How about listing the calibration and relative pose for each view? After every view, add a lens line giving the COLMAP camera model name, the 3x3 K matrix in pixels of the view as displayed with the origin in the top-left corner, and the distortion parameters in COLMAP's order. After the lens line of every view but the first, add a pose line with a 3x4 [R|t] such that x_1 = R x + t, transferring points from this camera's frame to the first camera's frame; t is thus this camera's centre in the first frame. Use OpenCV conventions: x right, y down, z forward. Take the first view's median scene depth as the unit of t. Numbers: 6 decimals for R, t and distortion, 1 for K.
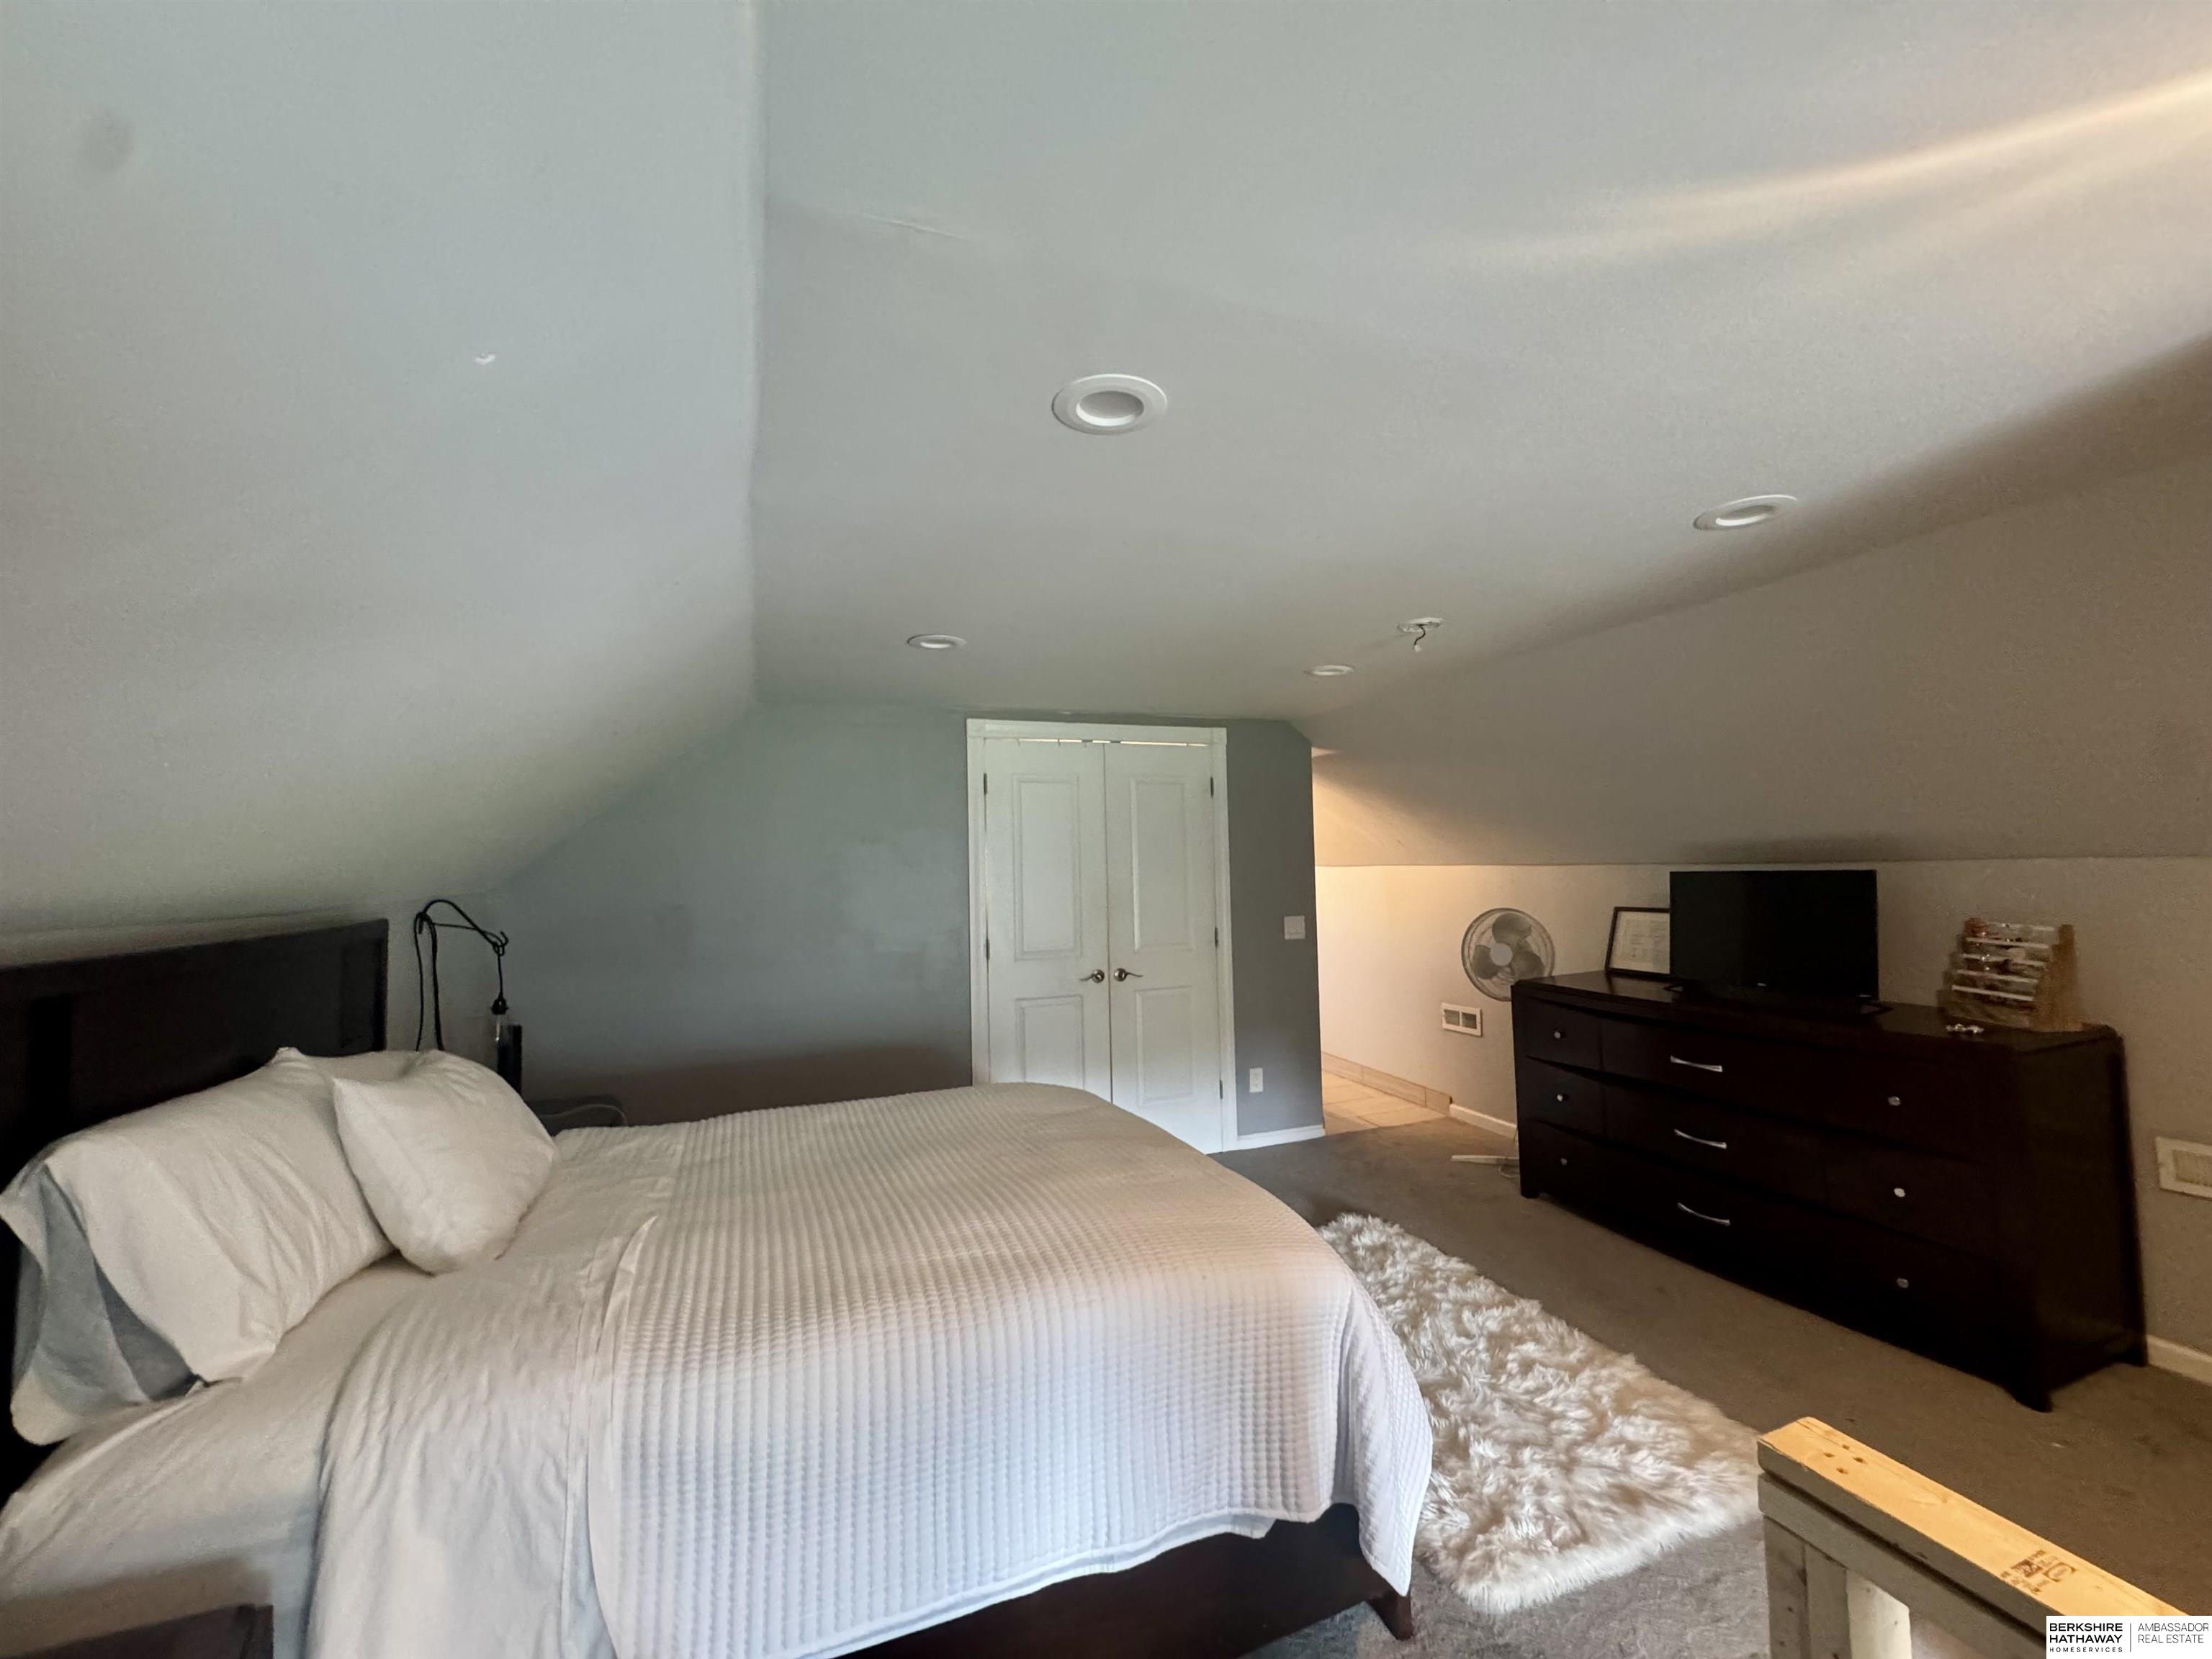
lens RADIAL K [[883.1, 0, 1112.6], [0, 883.1, 808.8], [0, 0, 1]] dist [-0.005819, 0.000763]
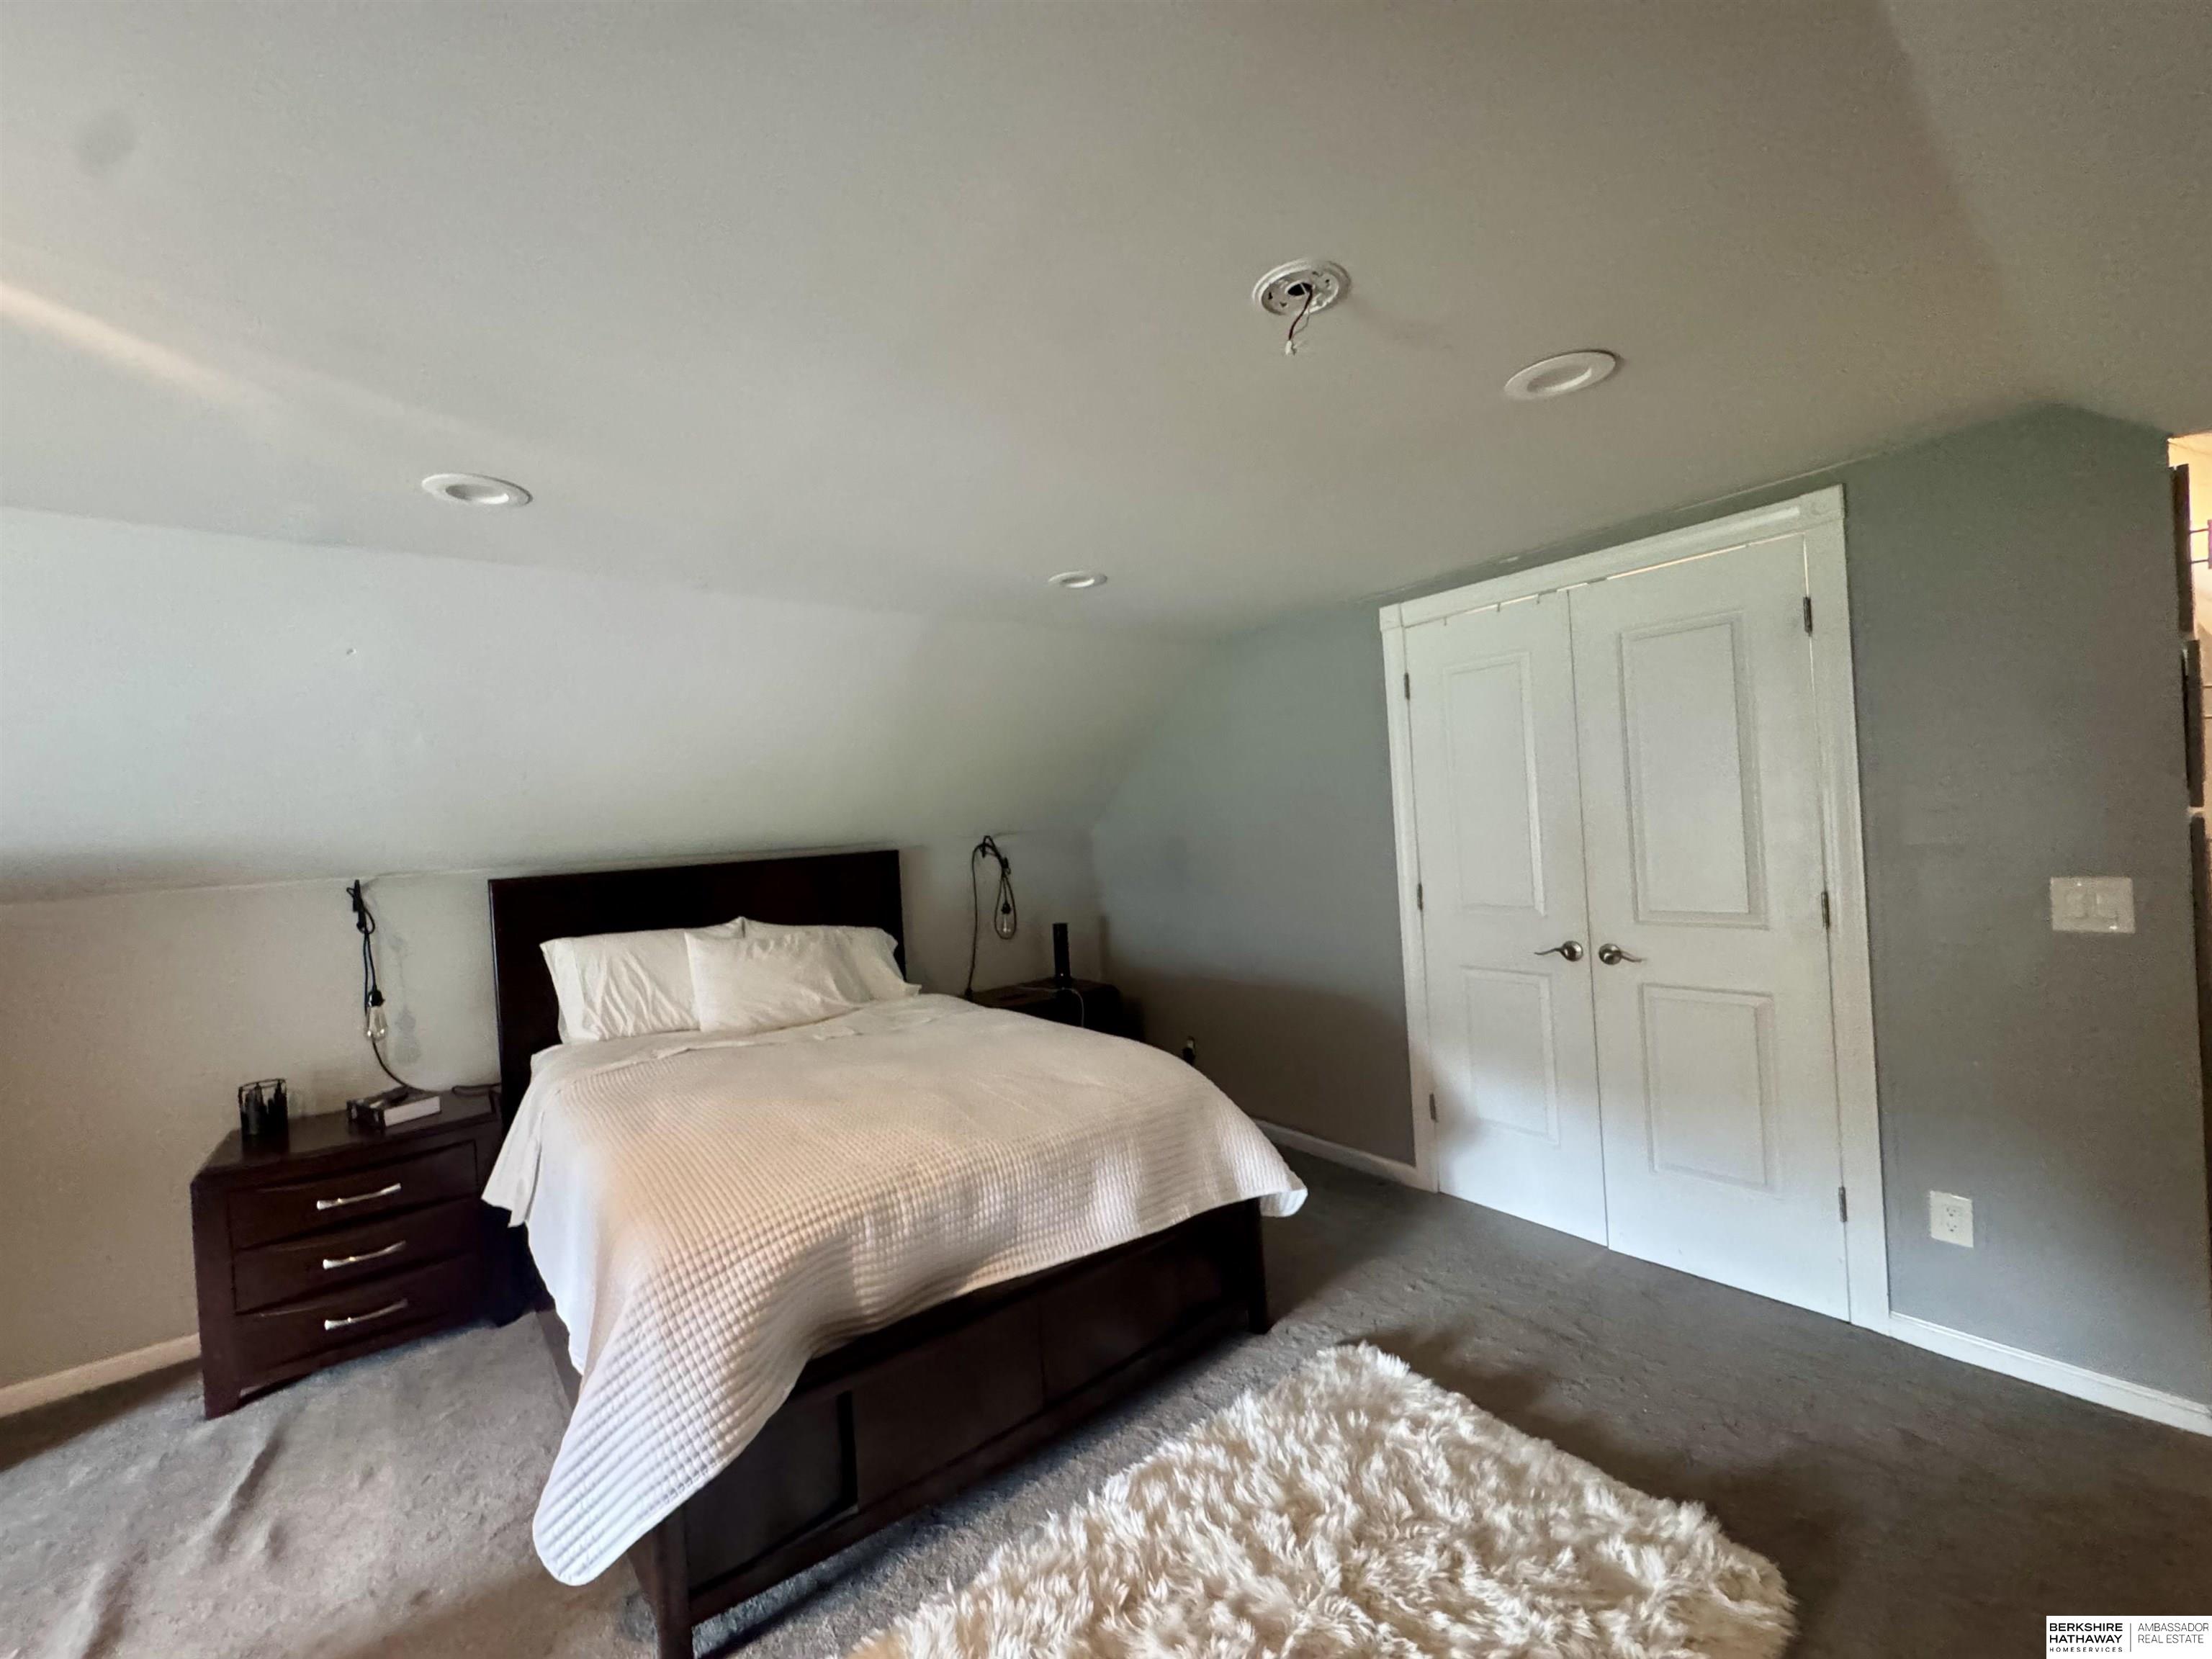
lens RADIAL K [[883.1, 0, 1111.9], [0, 883.1, 832.3], [0, 0, 1]] dist [-0.005819, 0.000763]
pose [[0.284179, 0.019775, -0.958567, 0.507973], [0.118915, 0.991341, 0.055705, 0.023888], [0.951368, -0.129818, 0.279366, 0.495115]]
